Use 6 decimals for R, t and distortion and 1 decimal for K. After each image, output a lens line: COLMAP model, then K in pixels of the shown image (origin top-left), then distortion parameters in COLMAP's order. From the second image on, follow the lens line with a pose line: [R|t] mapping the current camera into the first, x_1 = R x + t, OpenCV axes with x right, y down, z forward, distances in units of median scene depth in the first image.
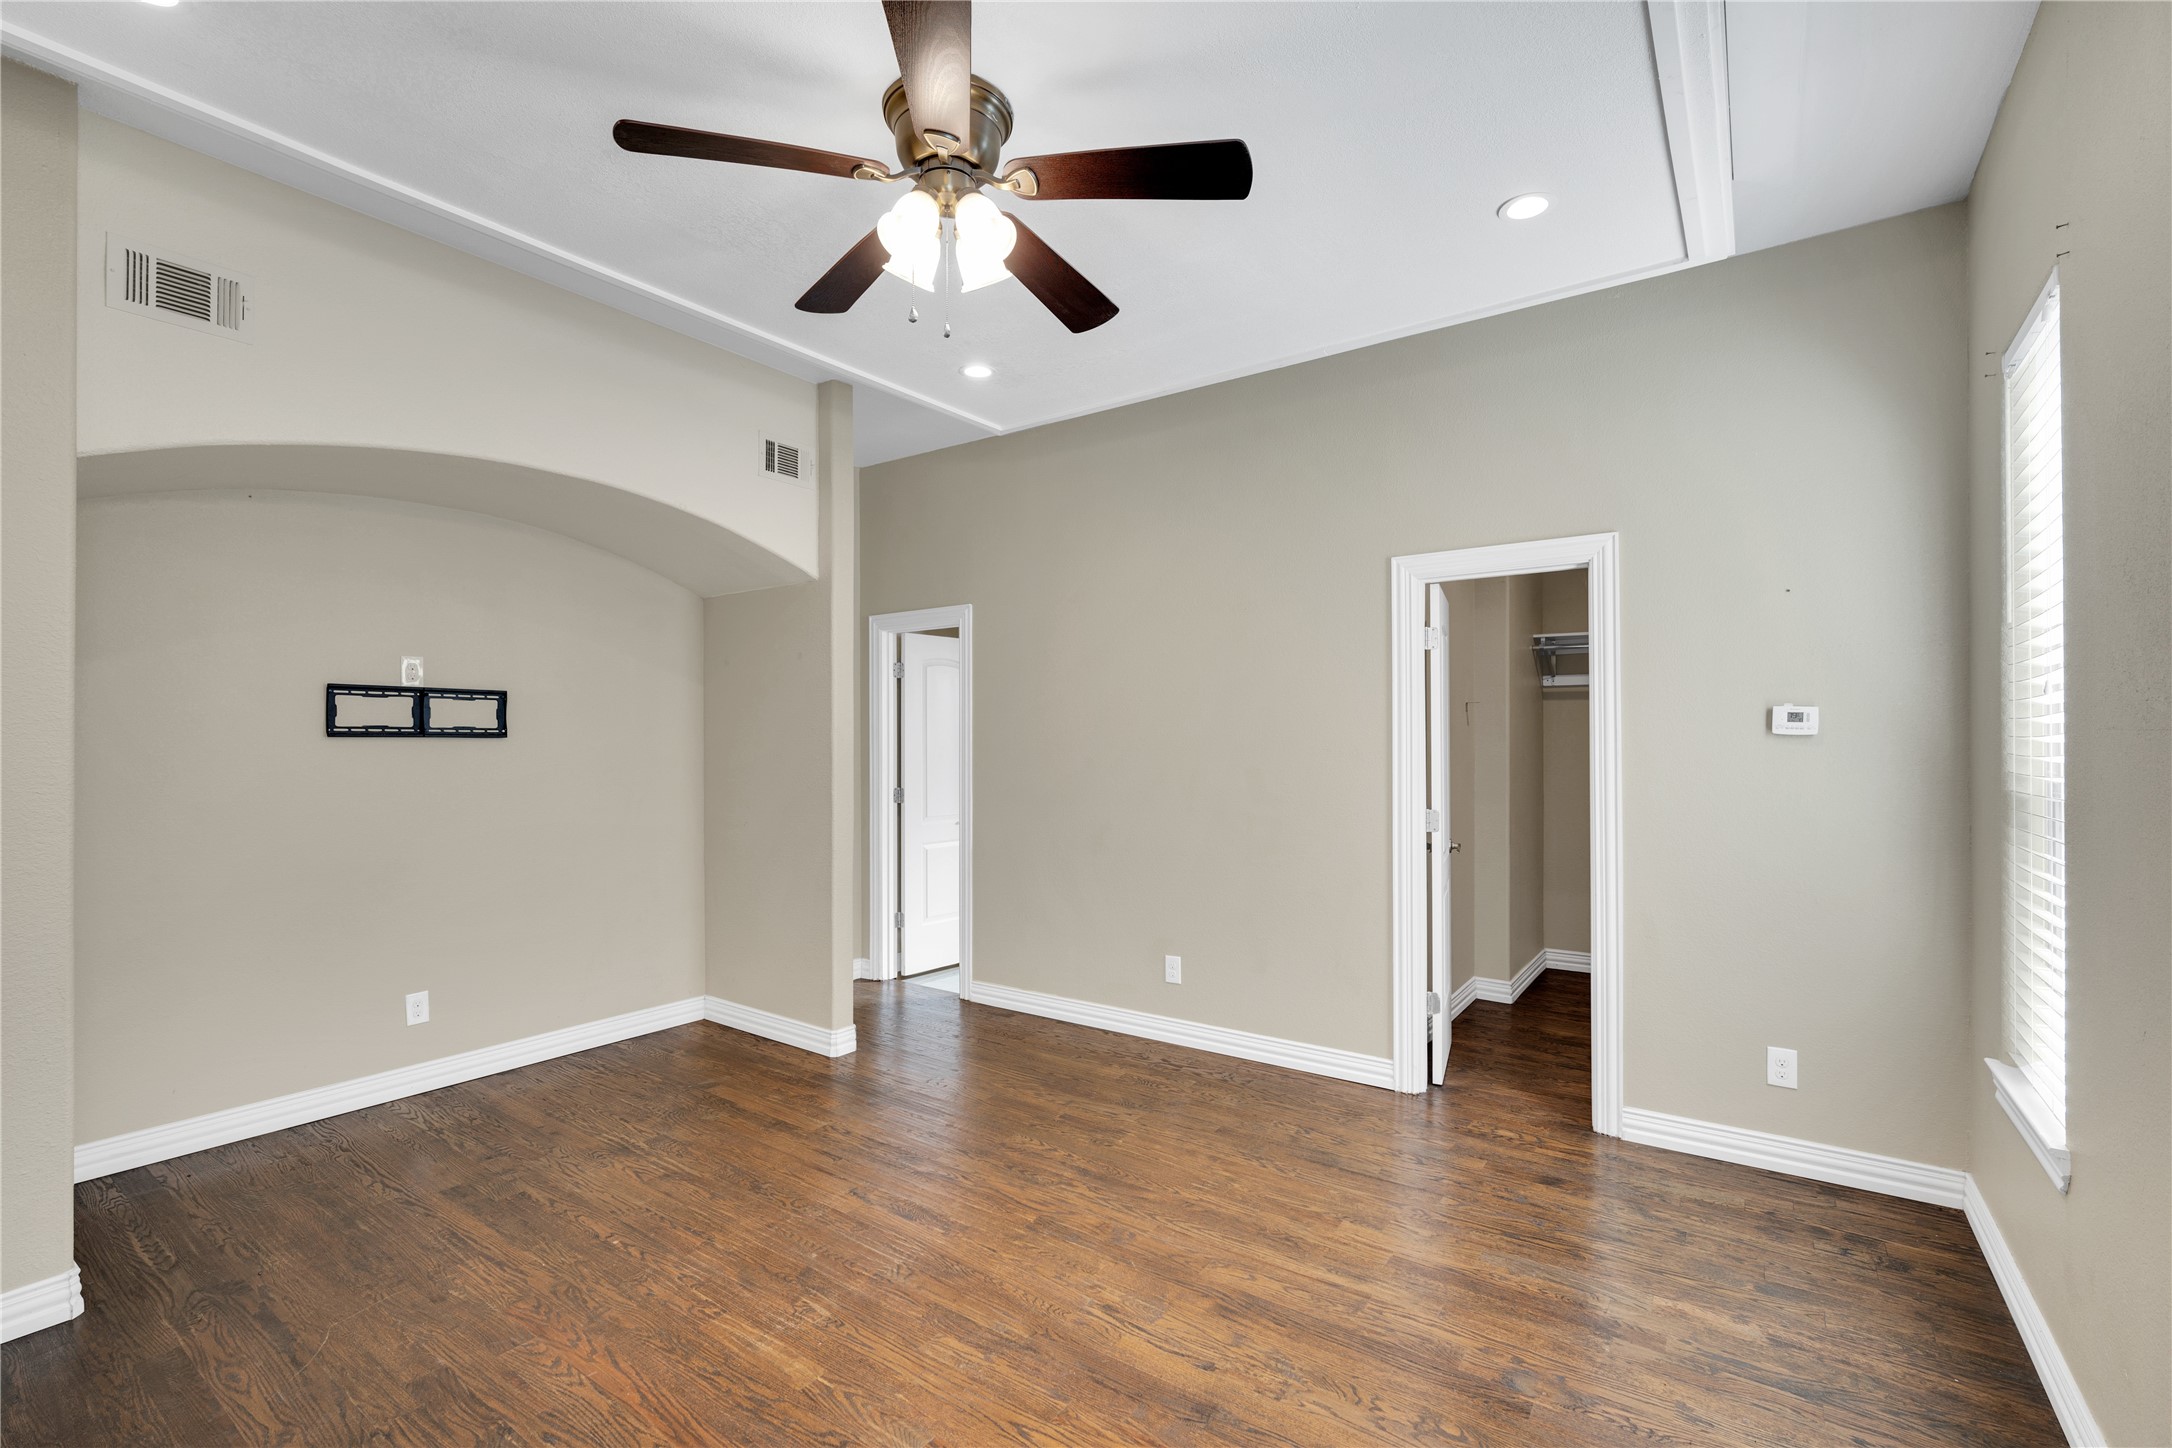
lens RADIAL K [[958.8, 0, 1079.6], [0, 958.8, 731.6], [0, 0, 1]] dist [-0.001256, 0.000094]
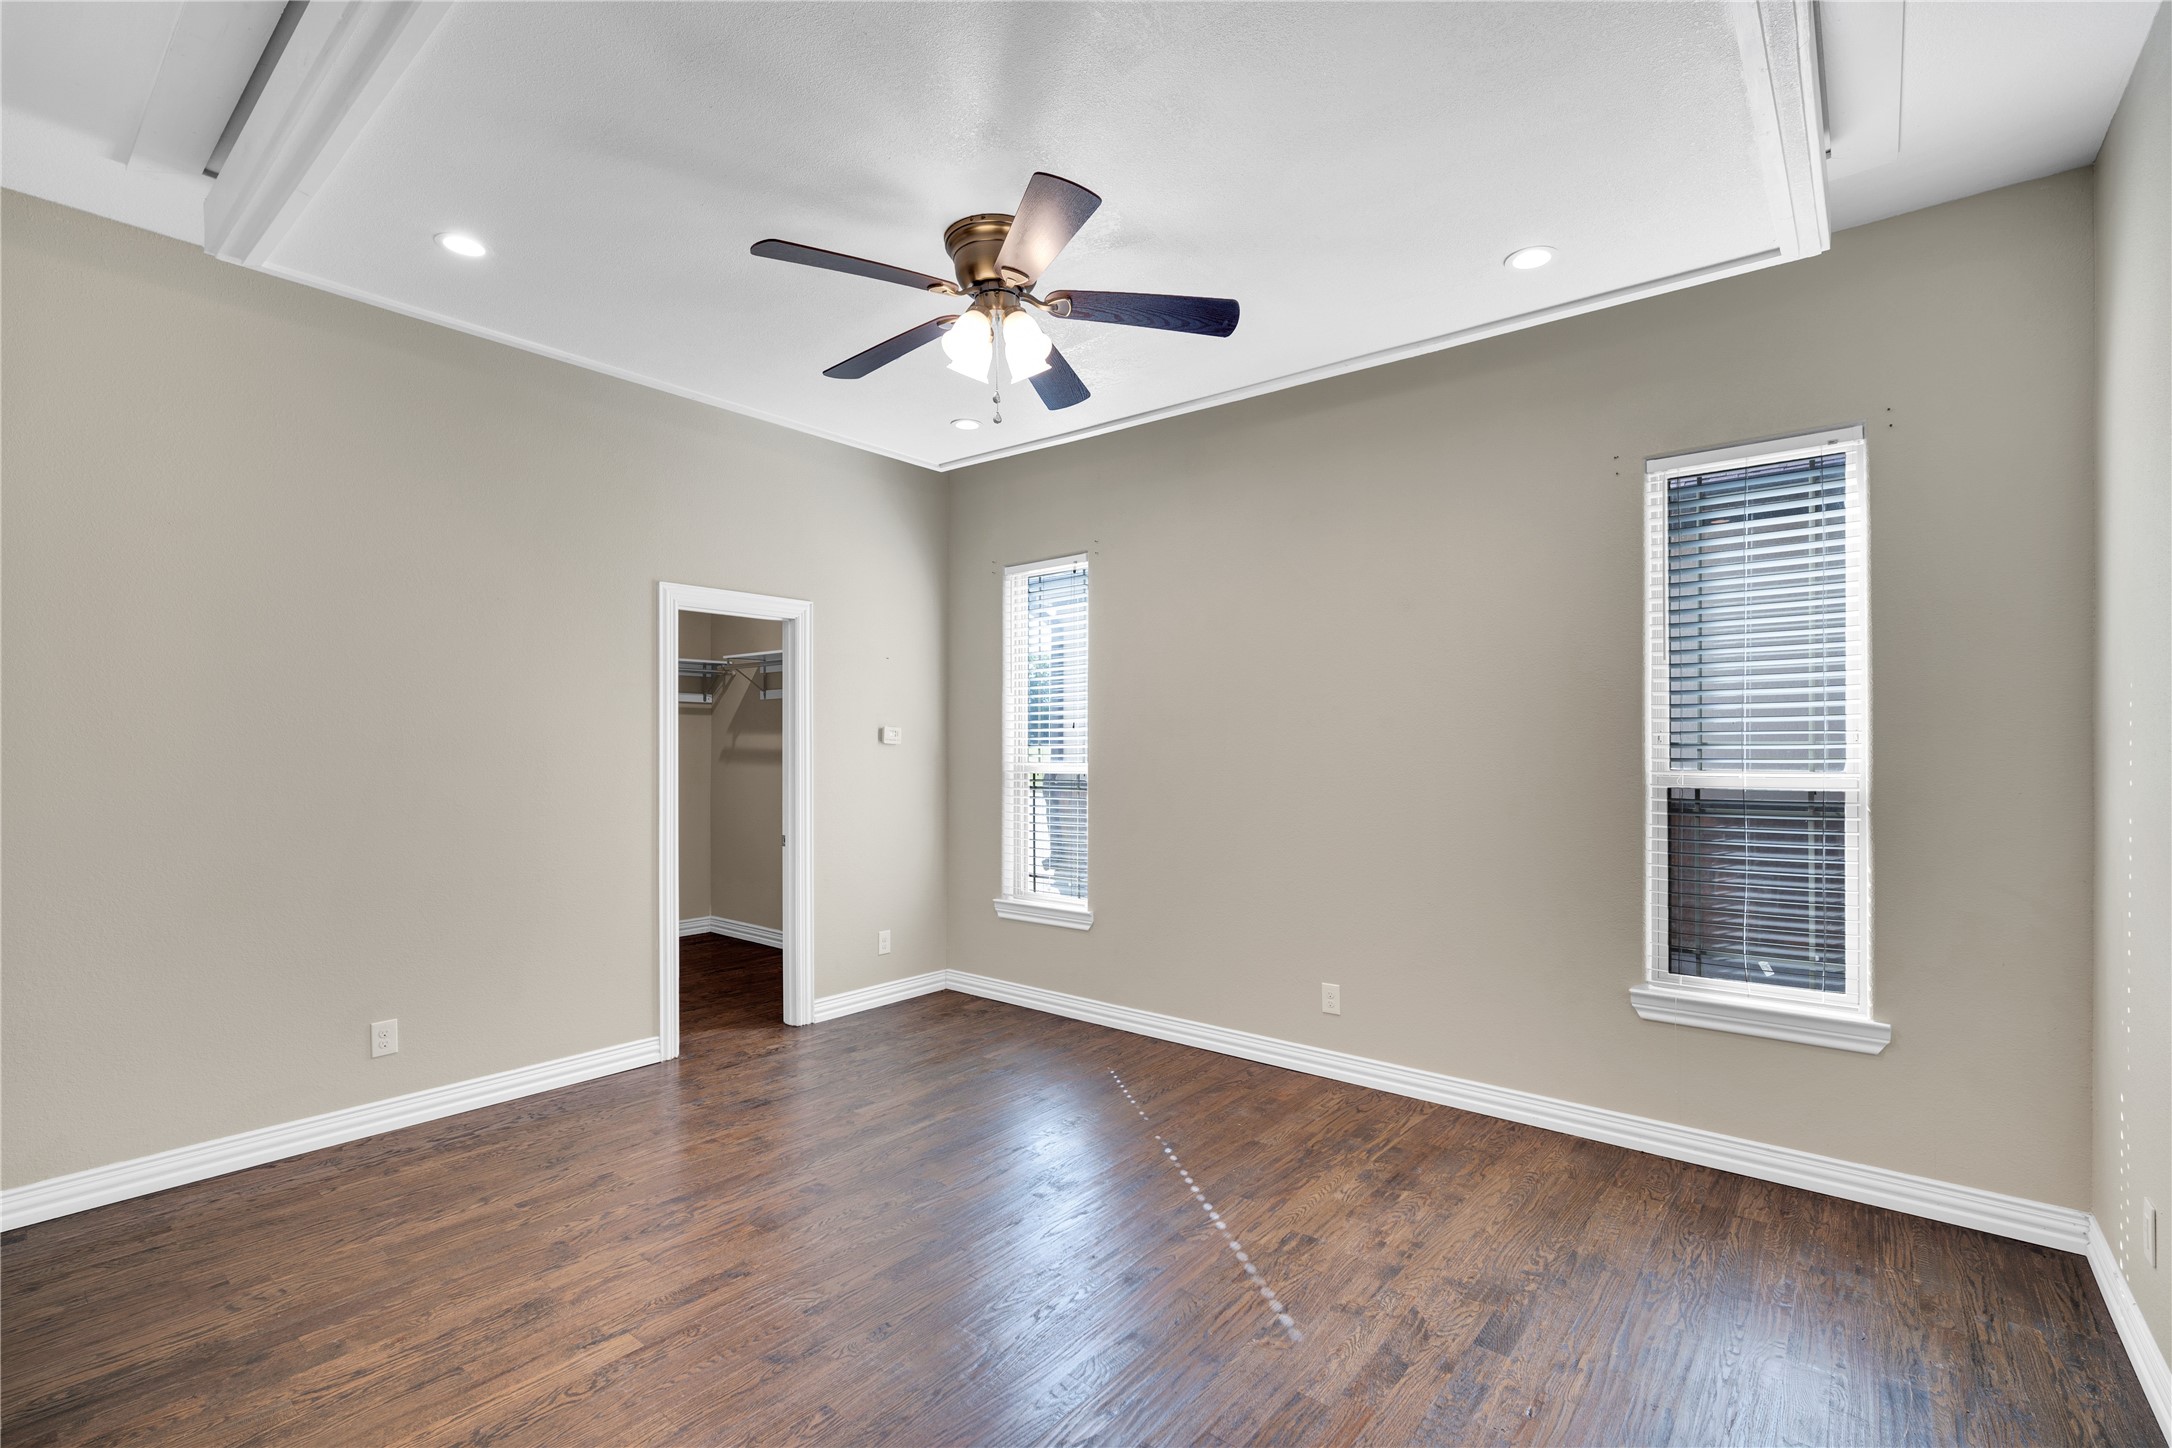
lens RADIAL K [[958.8, 0, 1079.6], [0, 958.8, 731.6], [0, 0, 1]] dist [-0.001256, 0.000094]
pose [[0.065399, 0.022443, 0.997607, -0.784506], [-0.009383, 0.999717, -0.021876, 0.012893], [-0.997815, -0.007930, 0.065591, 0.465372]]
